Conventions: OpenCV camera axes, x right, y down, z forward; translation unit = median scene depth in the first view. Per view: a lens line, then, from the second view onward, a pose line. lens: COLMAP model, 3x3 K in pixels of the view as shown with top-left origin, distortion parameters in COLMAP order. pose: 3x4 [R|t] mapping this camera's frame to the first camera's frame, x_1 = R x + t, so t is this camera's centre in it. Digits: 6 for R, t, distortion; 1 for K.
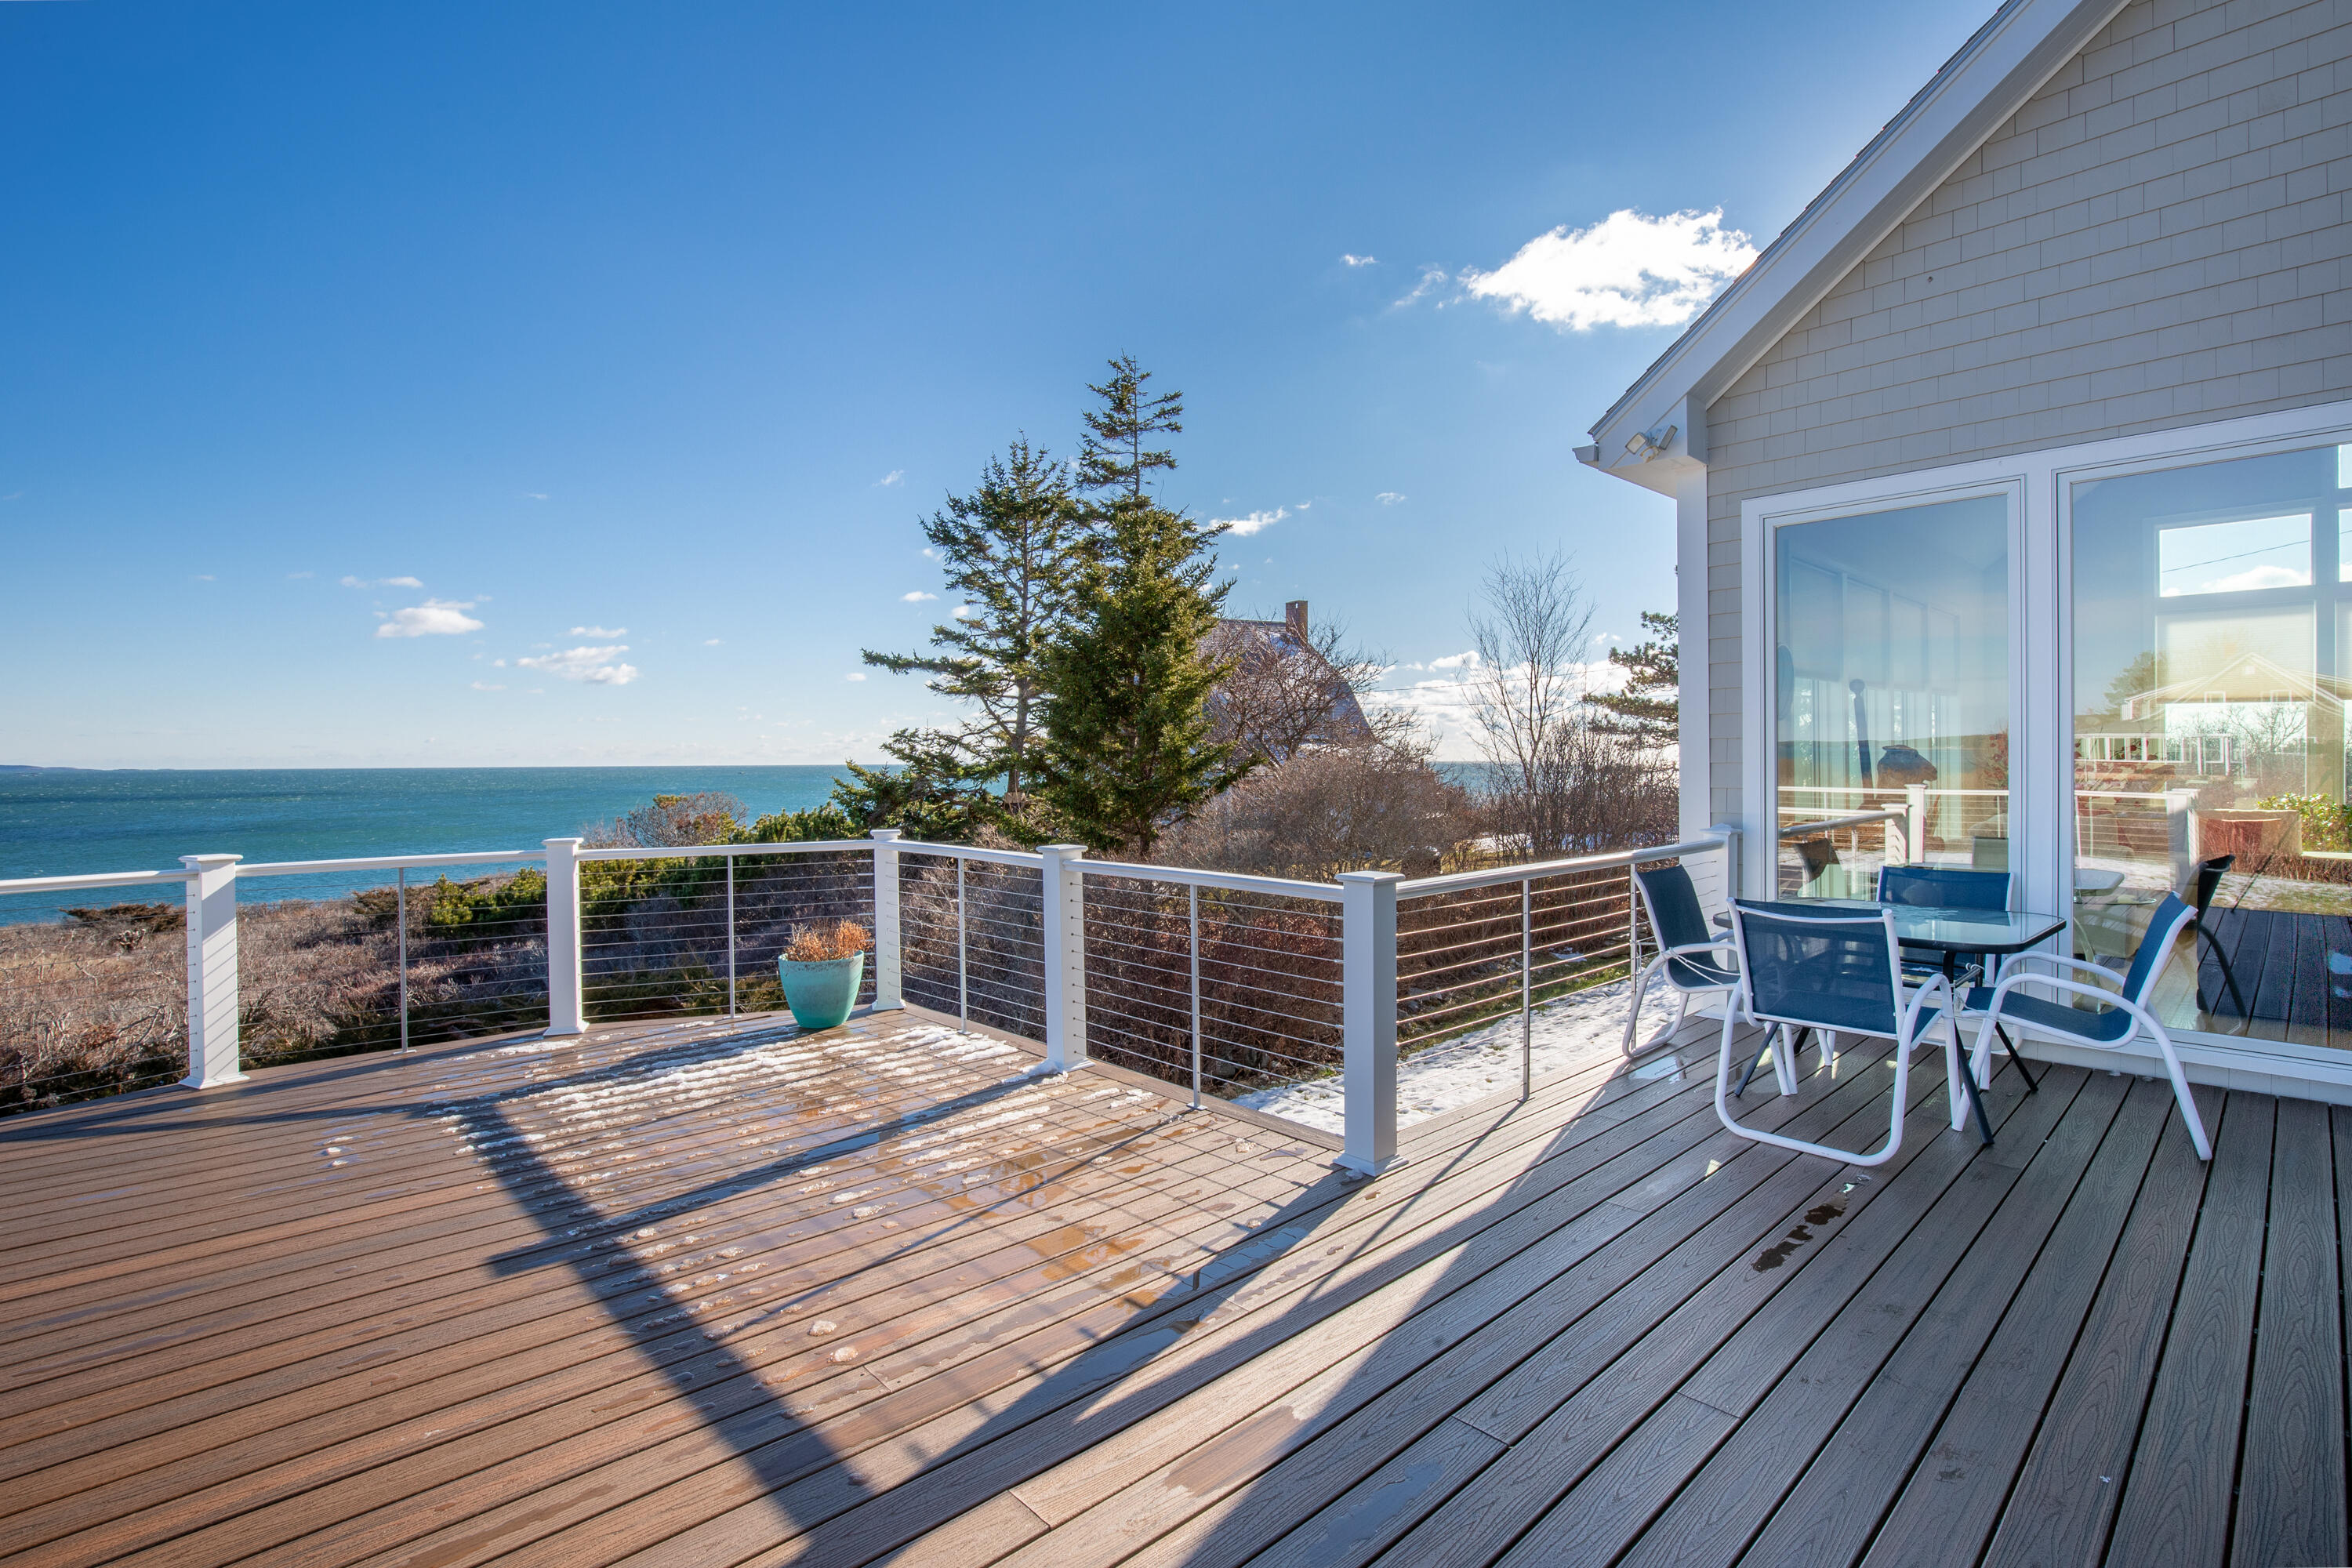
lens RADIAL K [[1068.4, 0, 1179.3], [0, 1068.4, 782.0], [0, 0, 1]] dist [0.008592, 0.000219]
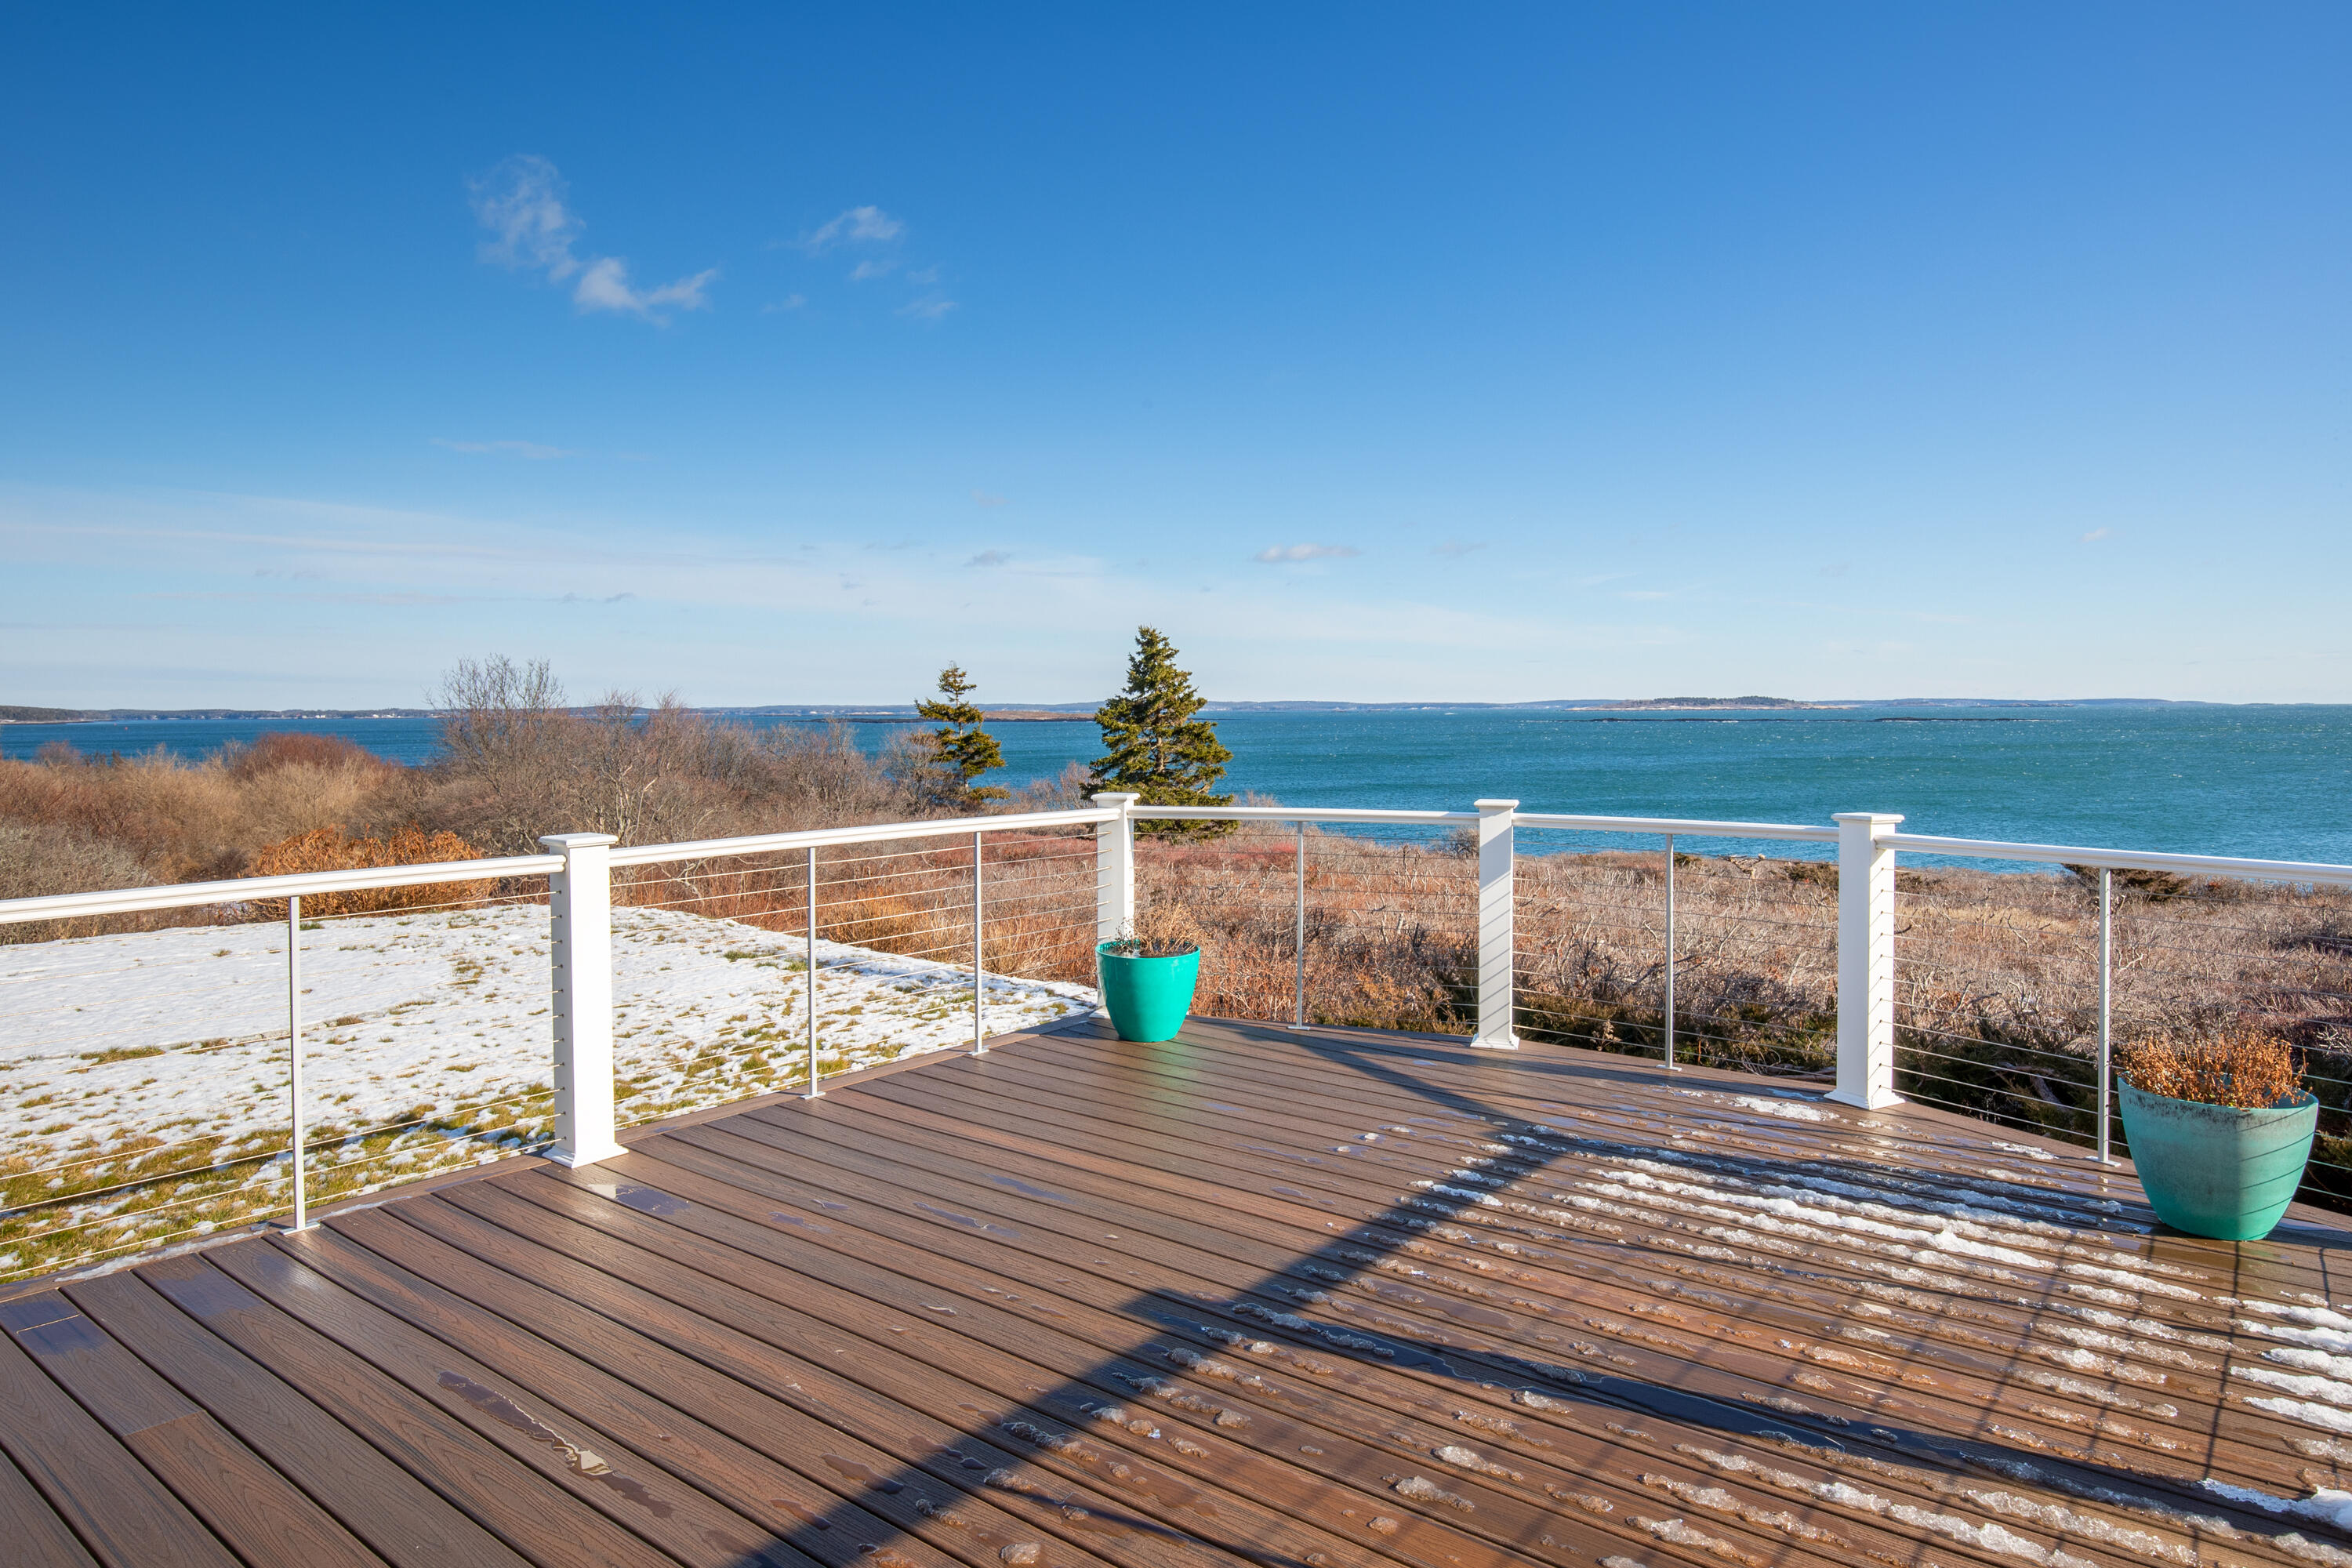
lens RADIAL K [[1482.6, 0, 1178.1], [0, 1482.6, 773.0], [0, 0, 1]] dist [0.004799, 0.004500]
pose [[0.159181, 0.043652, -0.986284, 0.341798], [-0.008977, 0.999045, 0.042768, -0.008559], [0.987209, 0.002046, 0.159421, 0.570309]]
